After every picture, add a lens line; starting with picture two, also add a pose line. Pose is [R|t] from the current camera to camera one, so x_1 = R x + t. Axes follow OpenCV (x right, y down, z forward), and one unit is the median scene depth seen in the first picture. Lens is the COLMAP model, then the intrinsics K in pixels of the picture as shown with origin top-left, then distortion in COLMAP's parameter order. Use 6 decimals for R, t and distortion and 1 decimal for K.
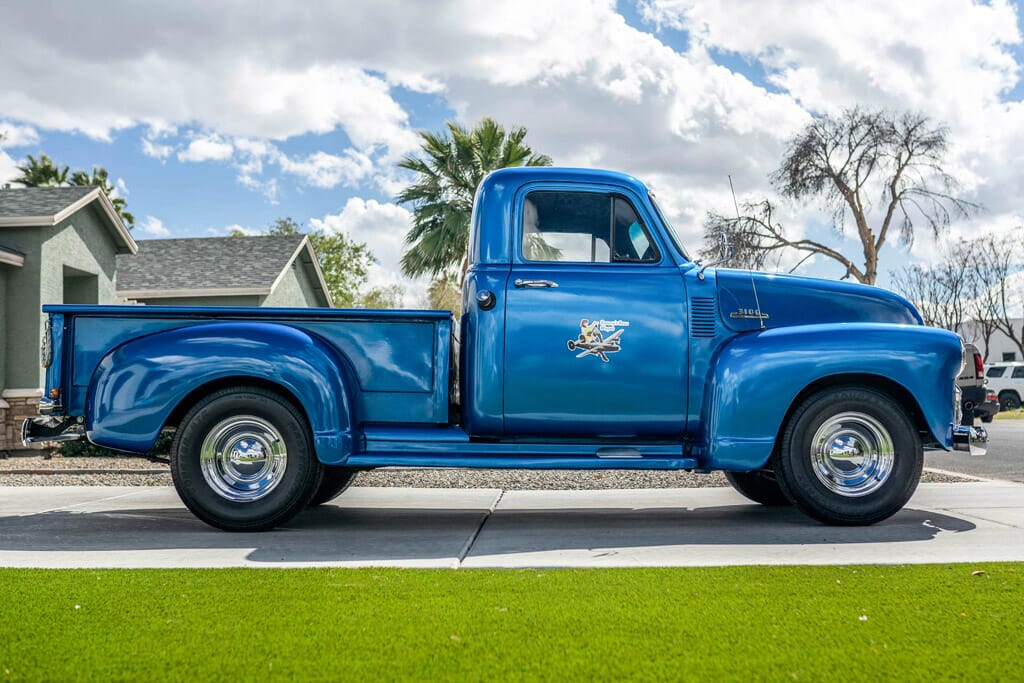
lens RADIAL K [[1363.6, 0, 512.0], [0, 1363.6, 341.5], [0, 0, 1]] dist [-0.080315, -0.023404]
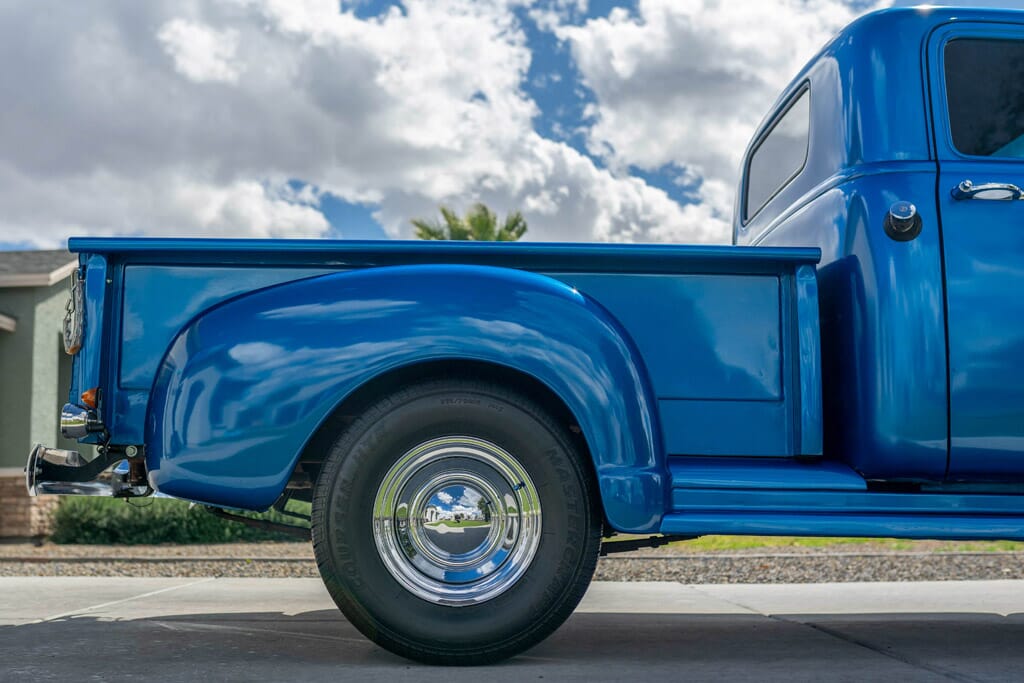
lens RADIAL K [[1363.6, 0, 512.0], [0, 1363.6, 341.5], [0, 0, 1]] dist [-0.080315, -0.023404]
pose [[0.999958, 0.003813, 0.008375, -0.162937], [-0.003226, 0.997610, -0.069028, 0.048486], [-0.008618, 0.068998, 0.997580, 0.429749]]
